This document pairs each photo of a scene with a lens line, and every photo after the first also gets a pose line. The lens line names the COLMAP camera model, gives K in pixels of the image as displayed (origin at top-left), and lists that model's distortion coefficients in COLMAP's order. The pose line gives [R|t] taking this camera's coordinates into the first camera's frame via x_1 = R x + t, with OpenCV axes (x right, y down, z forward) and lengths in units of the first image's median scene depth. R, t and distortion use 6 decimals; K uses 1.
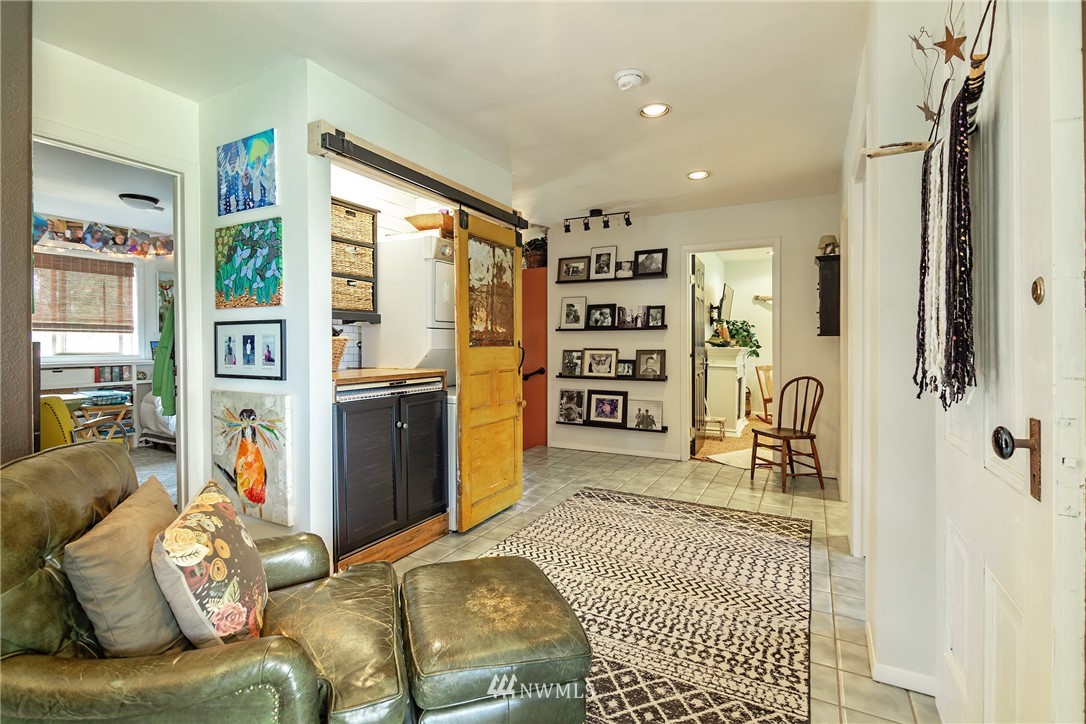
lens RADIAL K [[501.2, 0, 542.7], [0, 501.2, 344.8], [0, 0, 1]] dist [-0.008062, -0.003685]
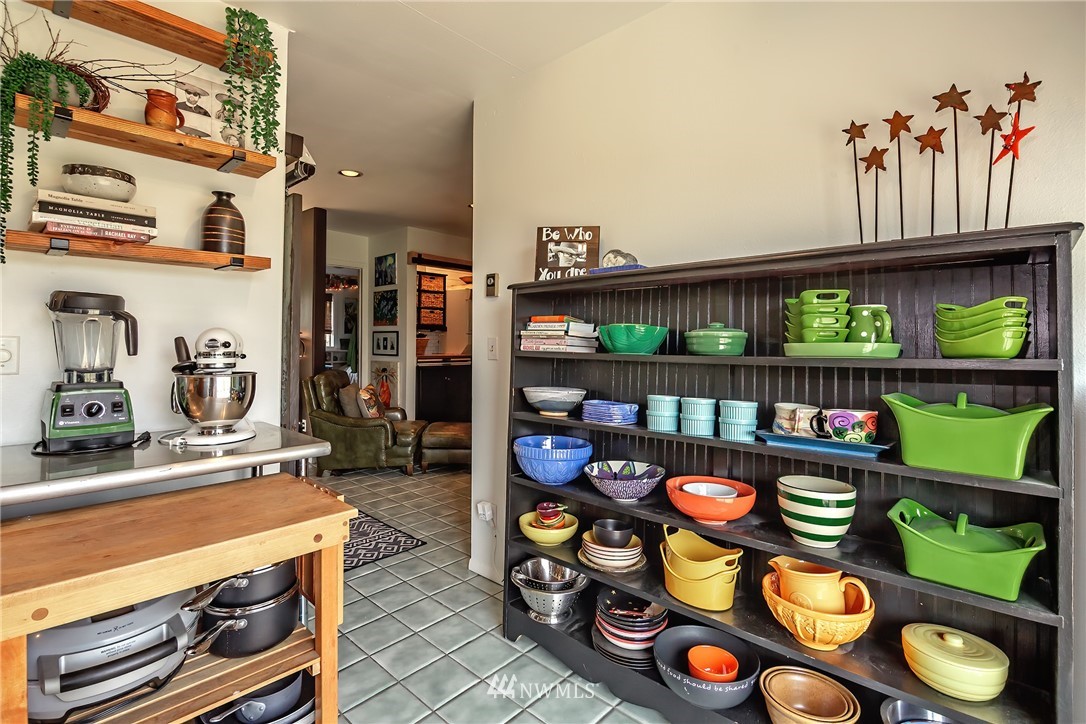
lens RADIAL K [[501.2, 0, 540.8], [0, 501.2, 333.7], [0, 0, 1]] dist [-0.008062, -0.003685]
pose [[0.966343, 0.005117, -0.257205, 0.757221], [-0.009709, 0.999815, -0.016585, -0.004507], [0.257072, 0.018524, 0.966215, -1.141798]]
